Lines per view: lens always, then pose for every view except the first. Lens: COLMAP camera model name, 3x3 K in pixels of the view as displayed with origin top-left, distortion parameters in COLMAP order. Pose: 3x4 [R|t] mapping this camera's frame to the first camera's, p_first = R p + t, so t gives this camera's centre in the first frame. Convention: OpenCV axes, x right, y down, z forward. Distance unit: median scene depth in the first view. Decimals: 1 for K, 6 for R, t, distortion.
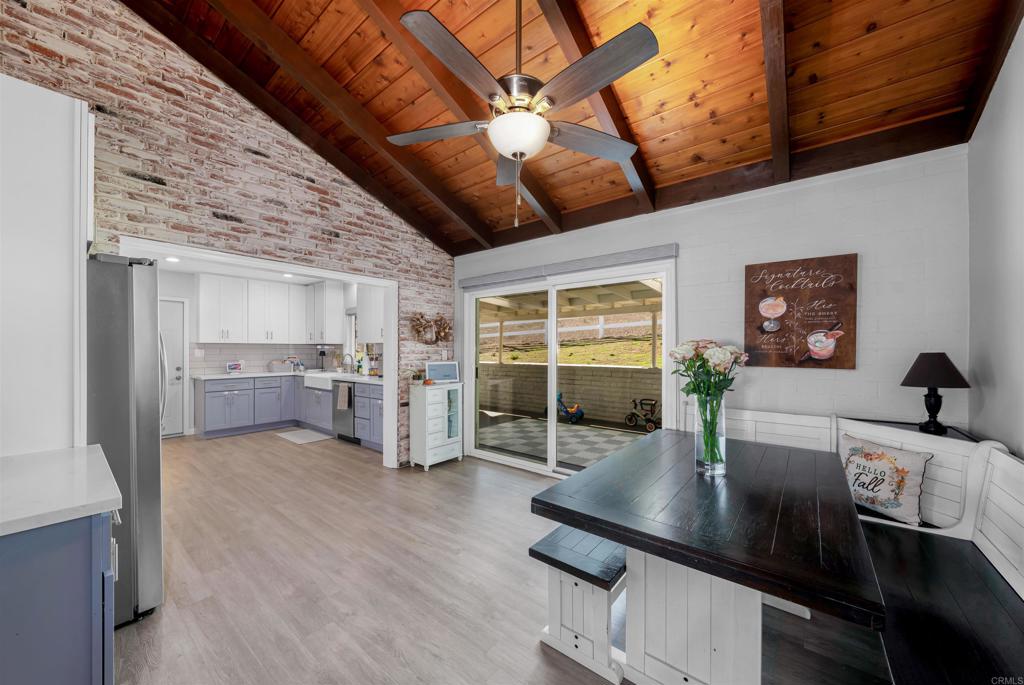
lens RADIAL K [[367.9, 0, 512.0], [0, 367.9, 342.5], [0, 0, 1]] dist [-0.000455, -0.000046]
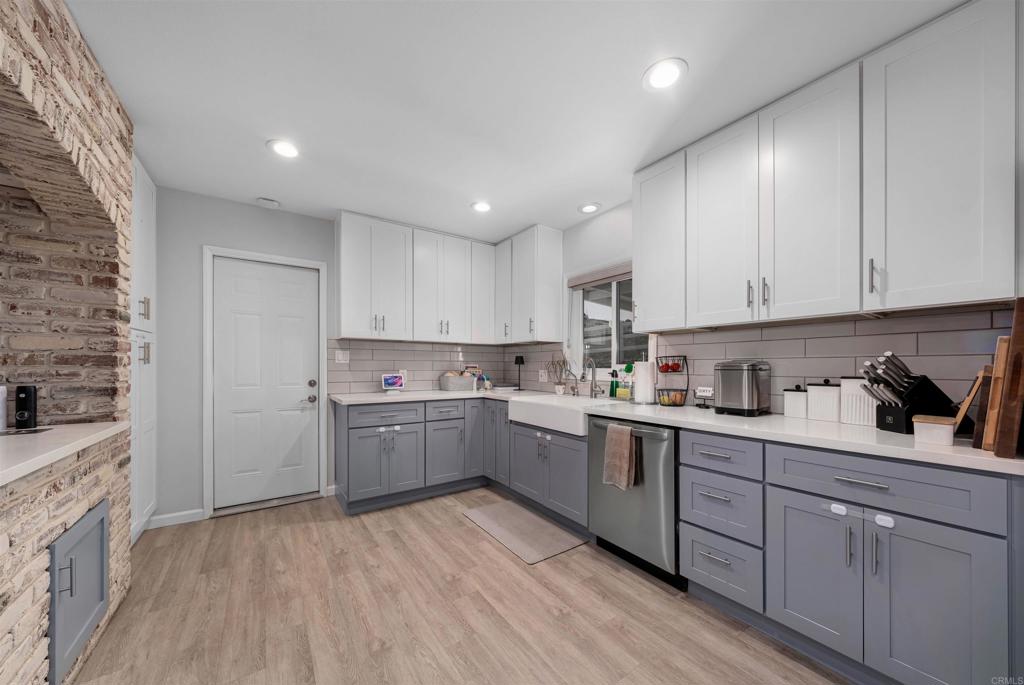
lens RADIAL K [[352.9, 0, 513.2], [0, 352.9, 359.1], [0, 0, 1]] dist [0.000524, 0.000010]
pose [[0.959843, -0.003304, -0.280518, -0.425436], [0.002966, 0.999994, -0.001628, 0.033570], [0.280521, 0.000731, 0.959848, 0.530505]]
